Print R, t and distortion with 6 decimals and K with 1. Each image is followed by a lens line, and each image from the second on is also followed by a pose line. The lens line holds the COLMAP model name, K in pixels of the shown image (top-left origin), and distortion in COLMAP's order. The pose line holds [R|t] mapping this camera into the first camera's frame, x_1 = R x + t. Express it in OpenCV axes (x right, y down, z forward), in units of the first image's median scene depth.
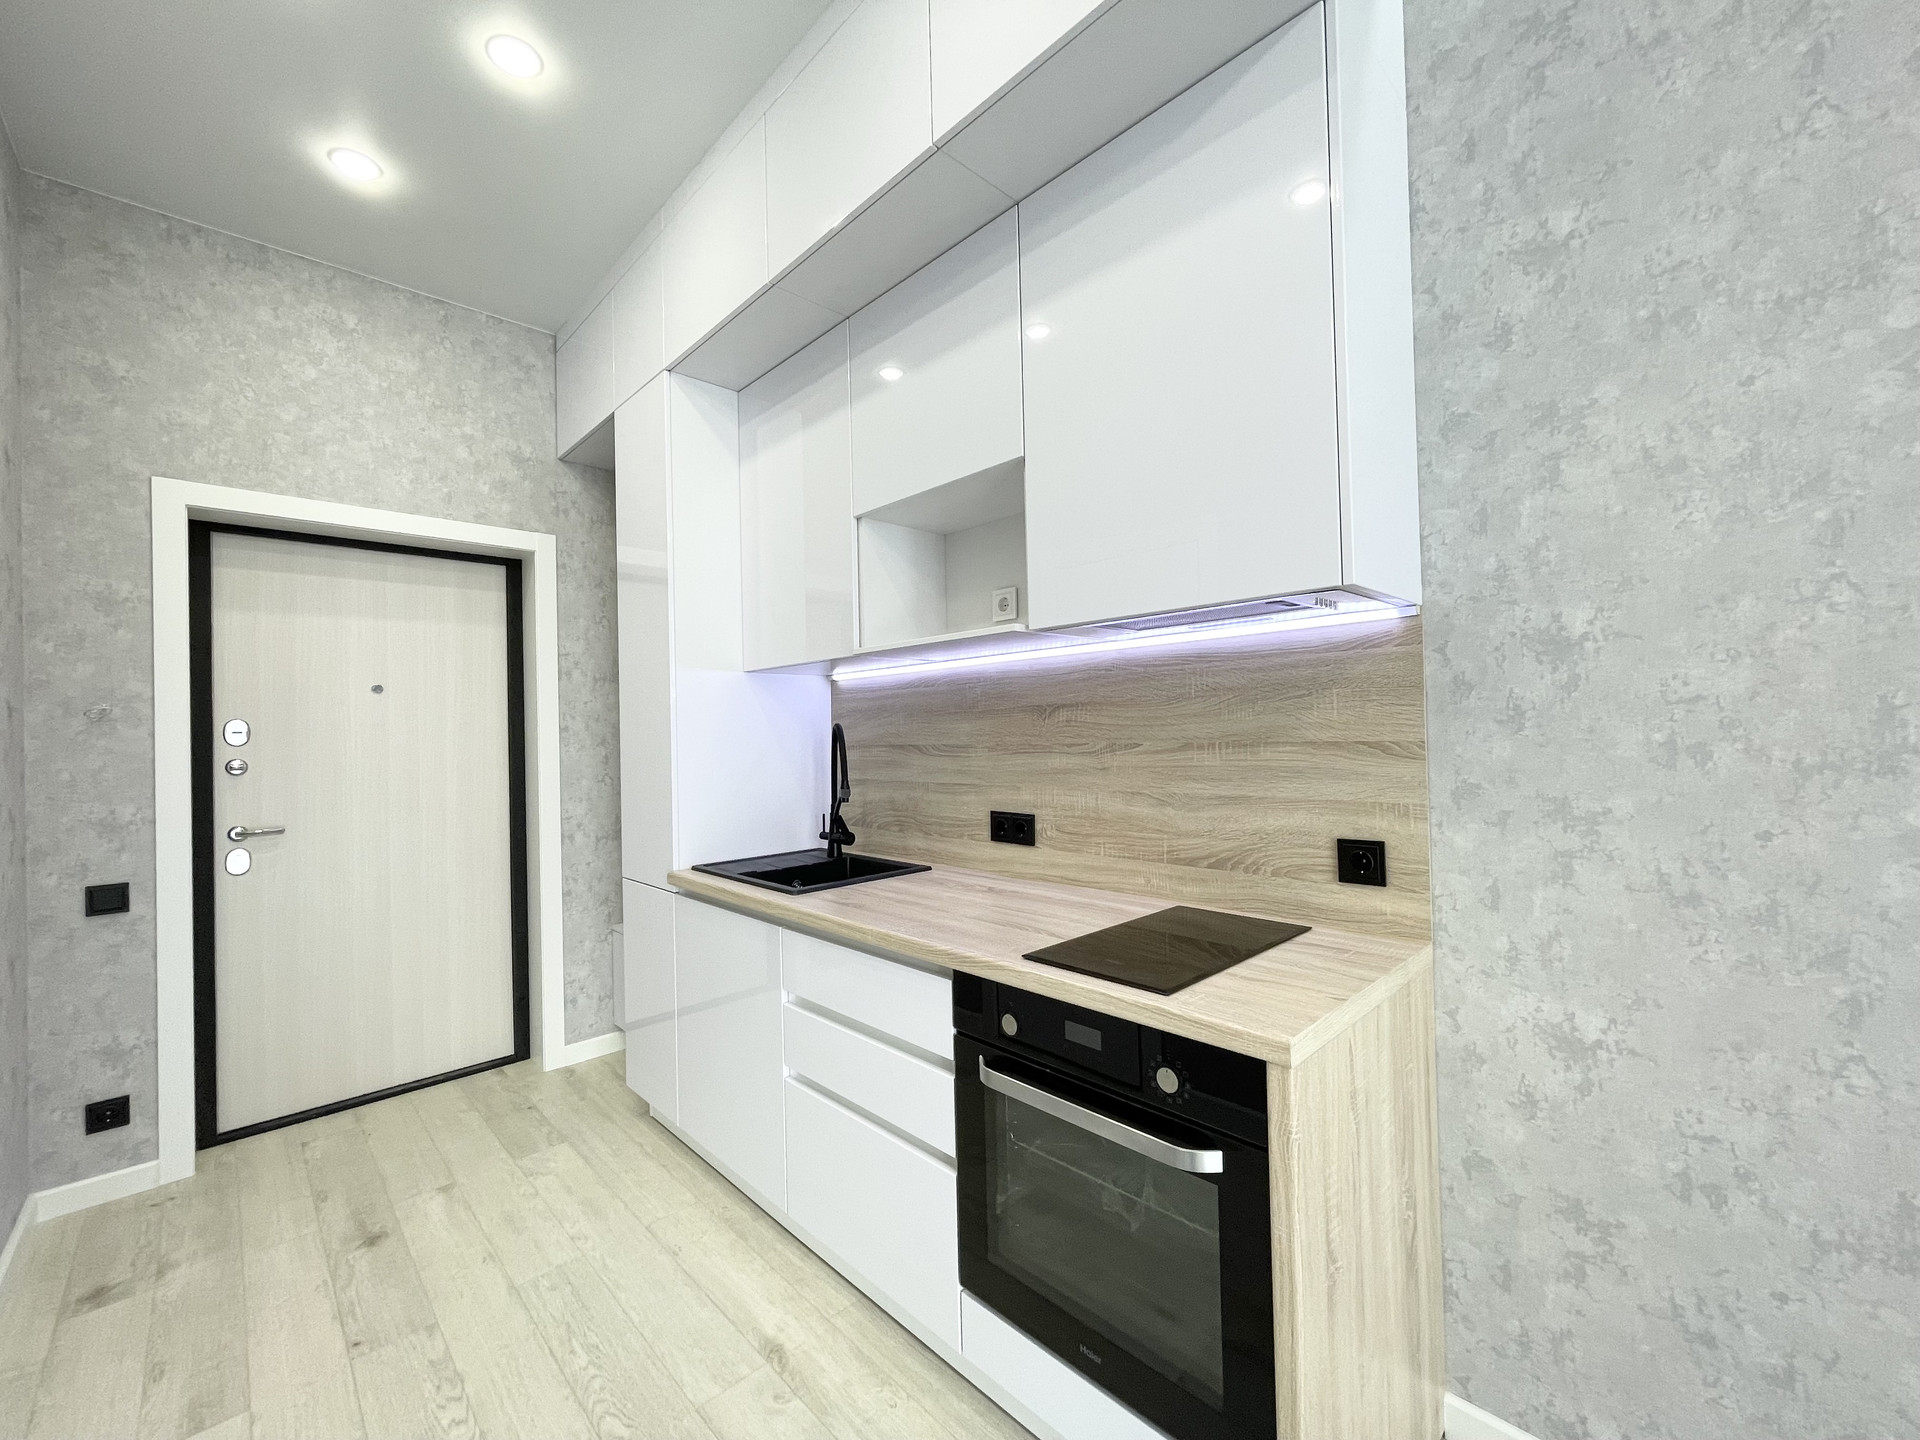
lens RADIAL K [[777.9, 0, 963.0], [0, 777.9, 721.2], [0, 0, 1]] dist [-0.004693, 0.000998]
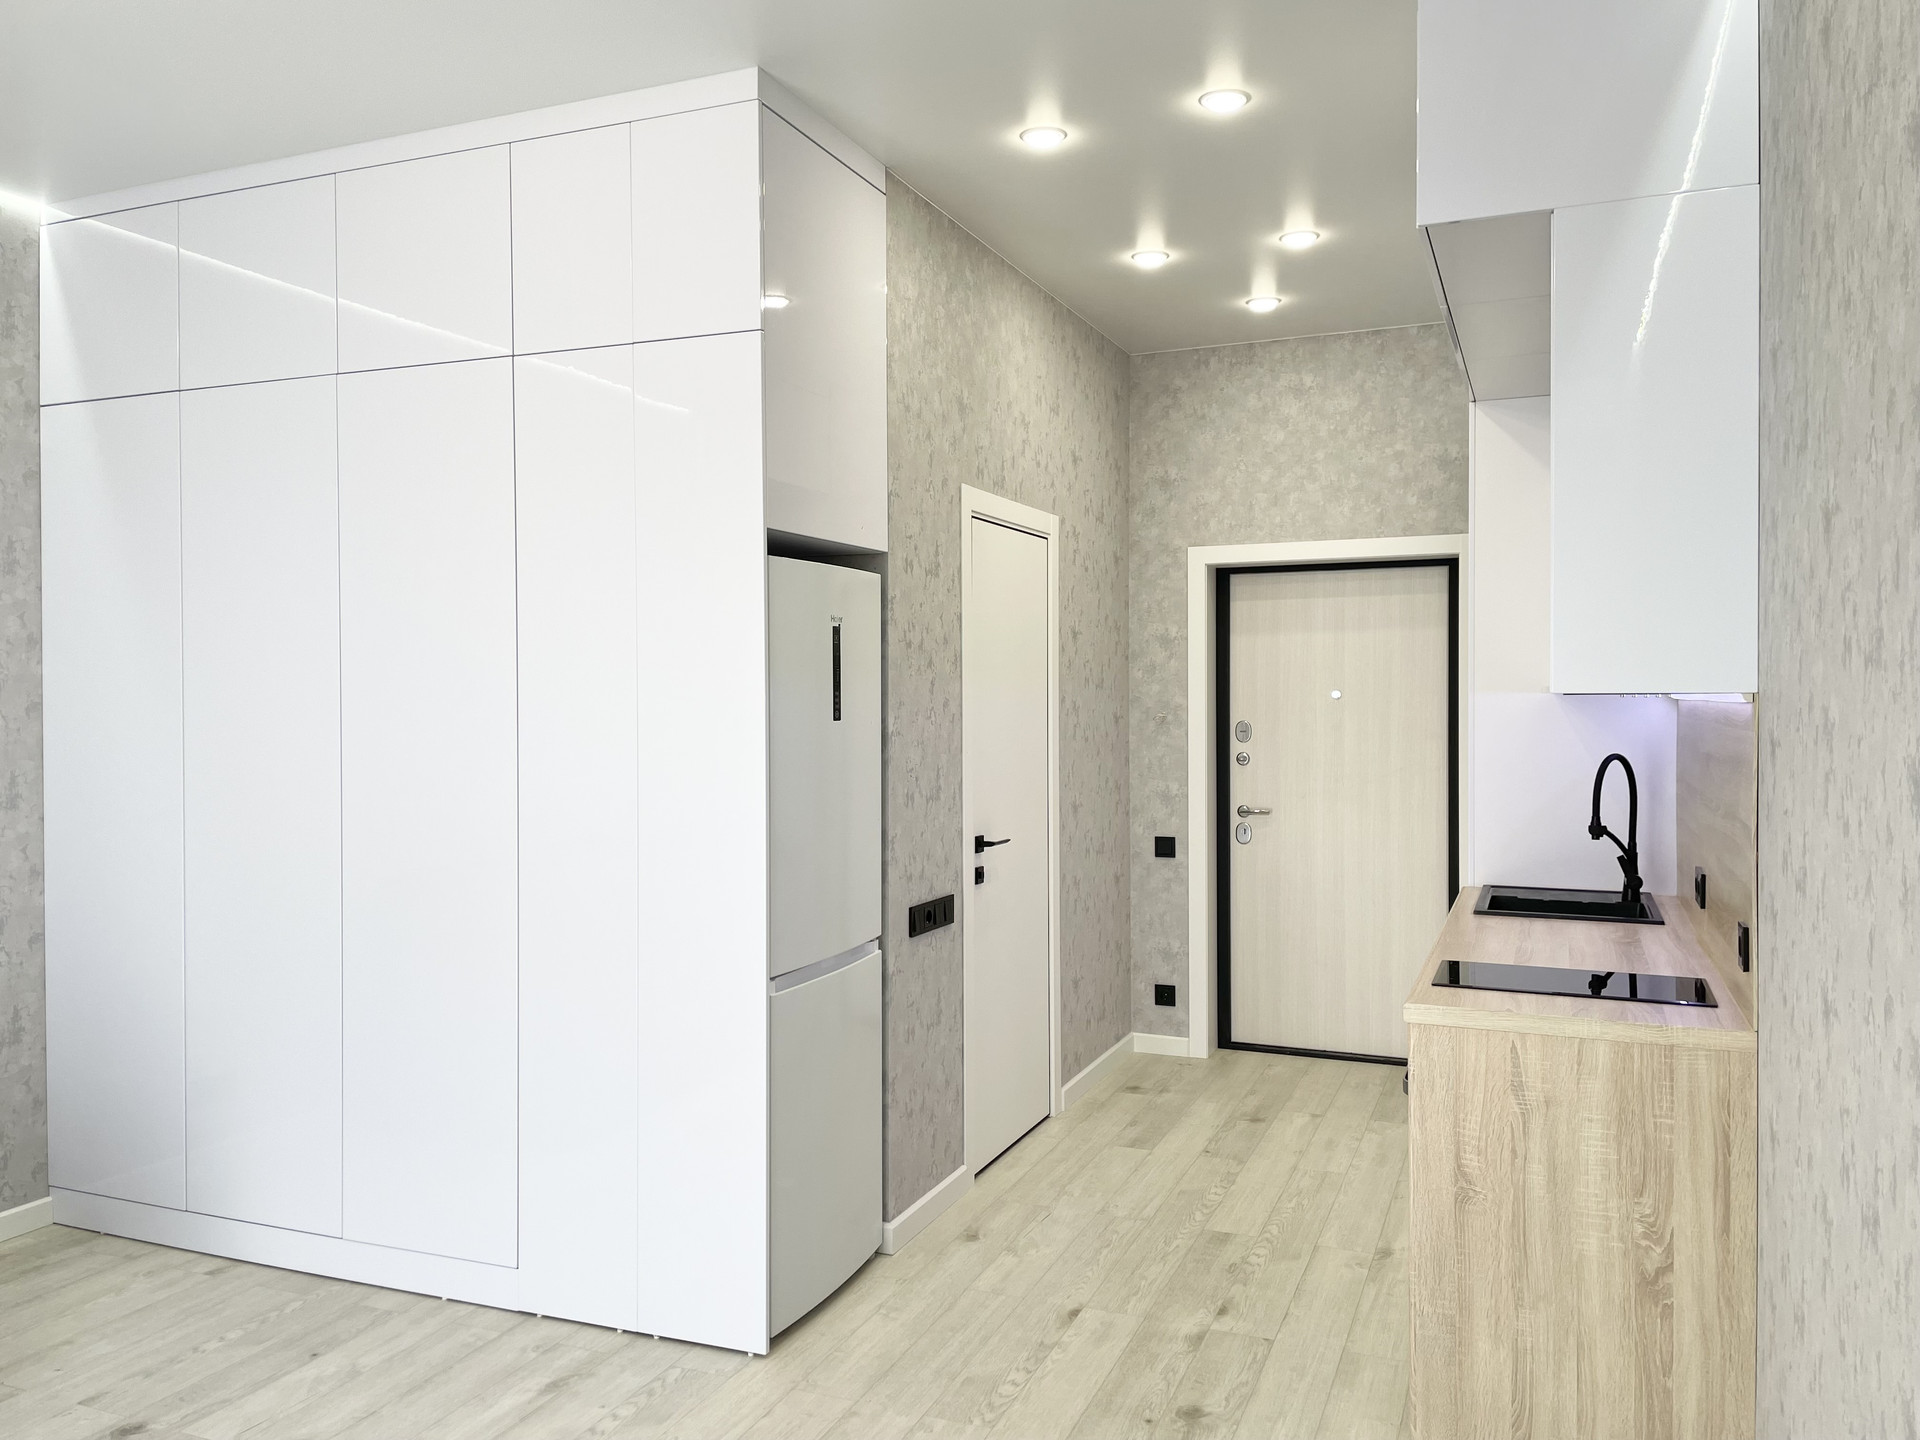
lens RADIAL K [[1446.0, 0, 968.0], [0, 1446.0, 706.9], [0, 0, 1]] dist [0.076803, -0.090887]
pose [[0.408461, 0.029999, -0.912282, 1.184133], [0.004736, 0.999377, 0.034984, -0.125580], [0.912763, -0.018610, 0.408065, -0.427692]]
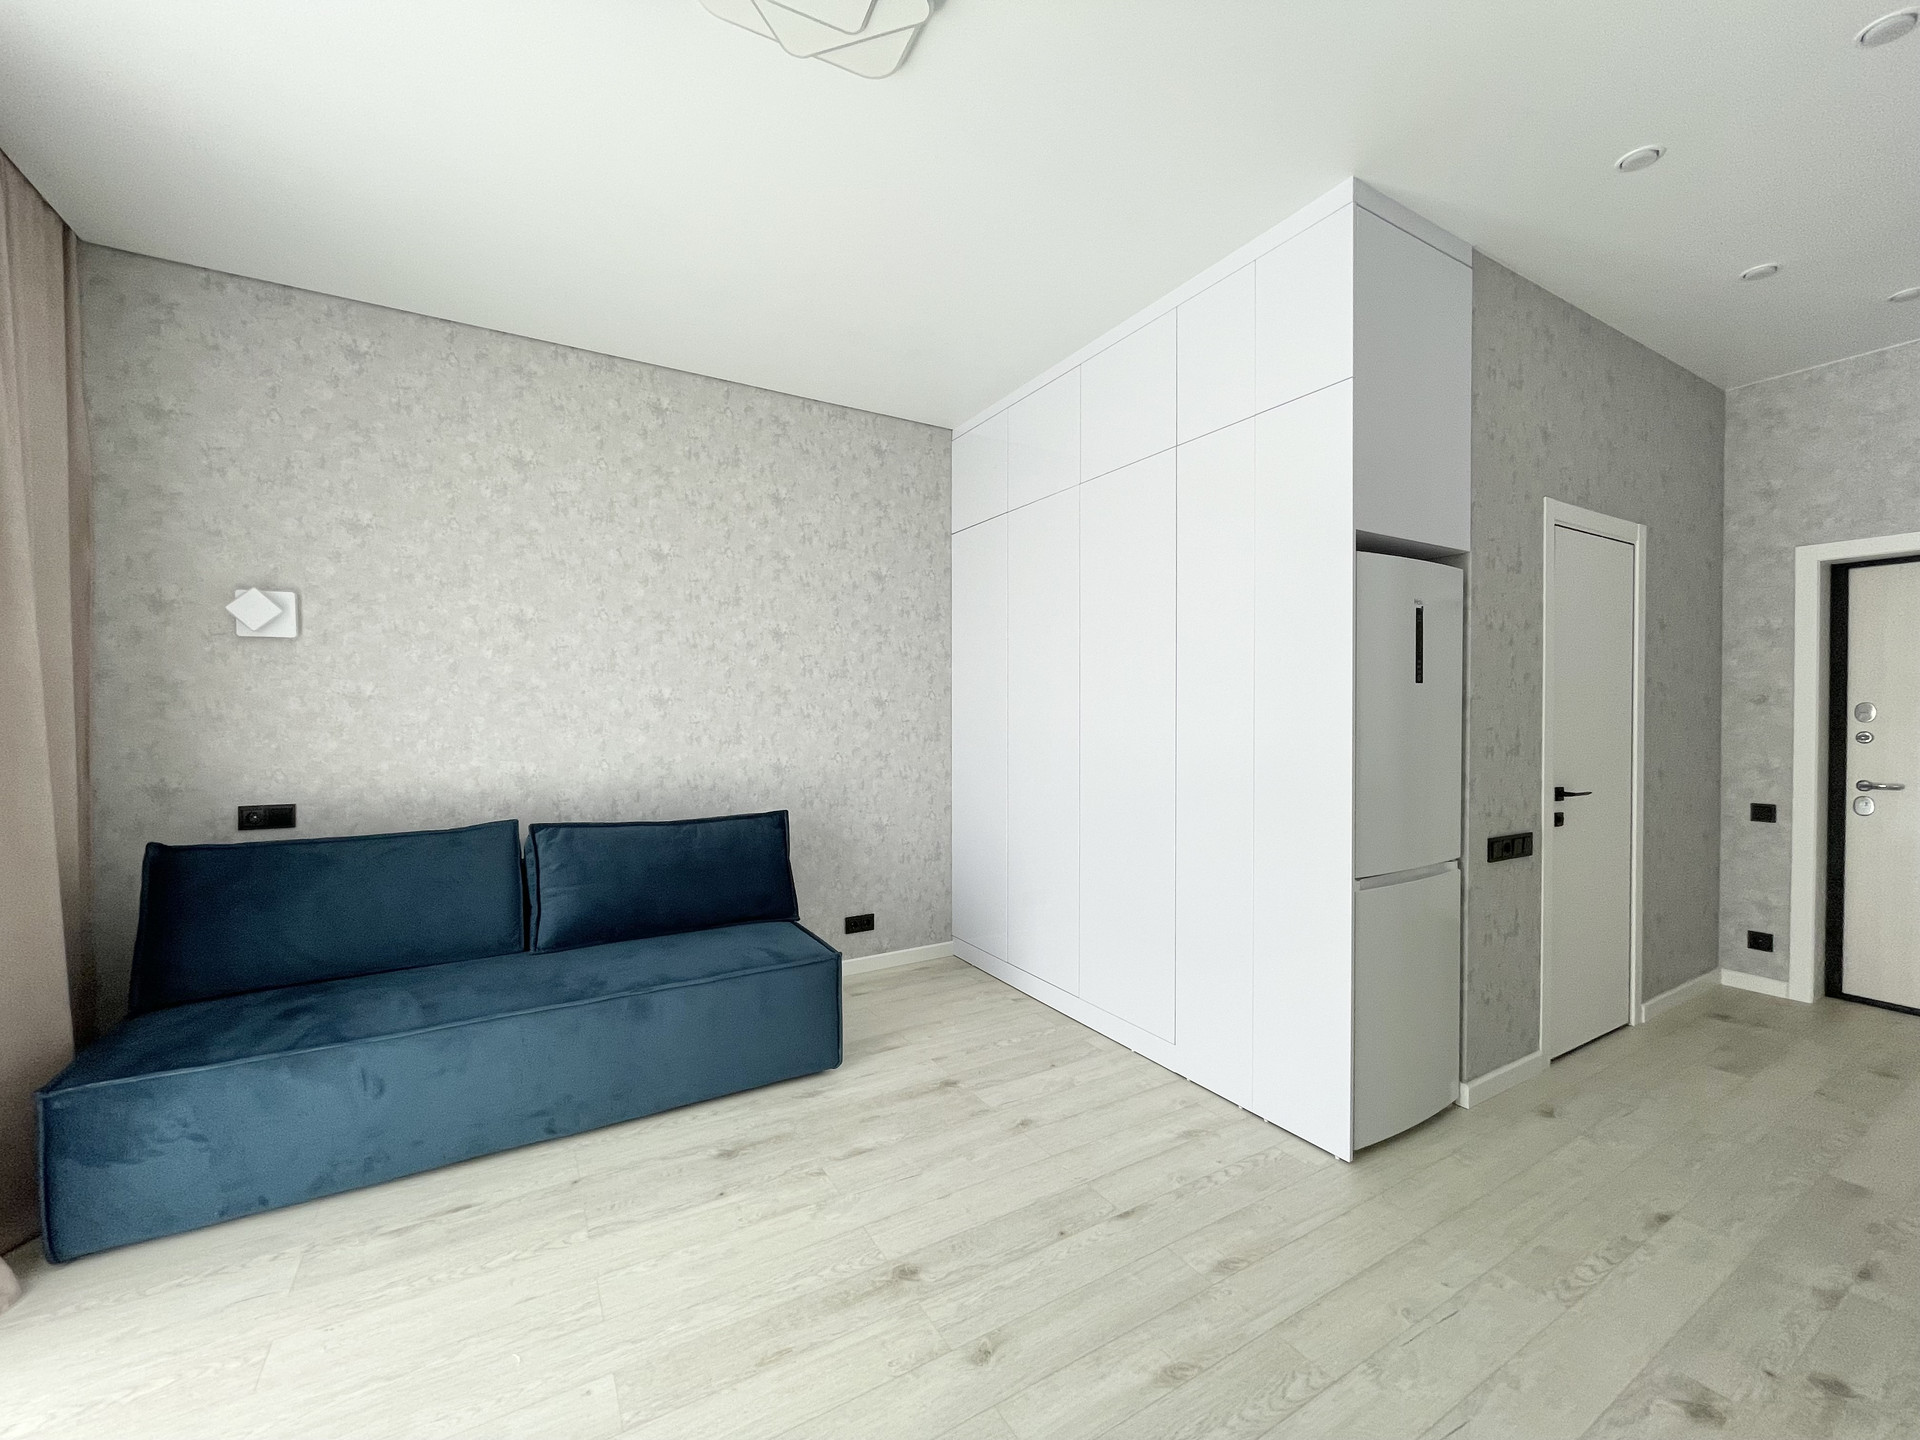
lens RADIAL K [[777.9, 0, 956.6], [0, 777.9, 722.9], [0, 0, 1]] dist [-0.004693, 0.000998]
pose [[-0.227652, 0.037372, -0.973025, 0.874121], [0.018470, 0.999249, 0.034057, -0.048849], [0.973567, -0.010219, -0.228172, -0.291163]]
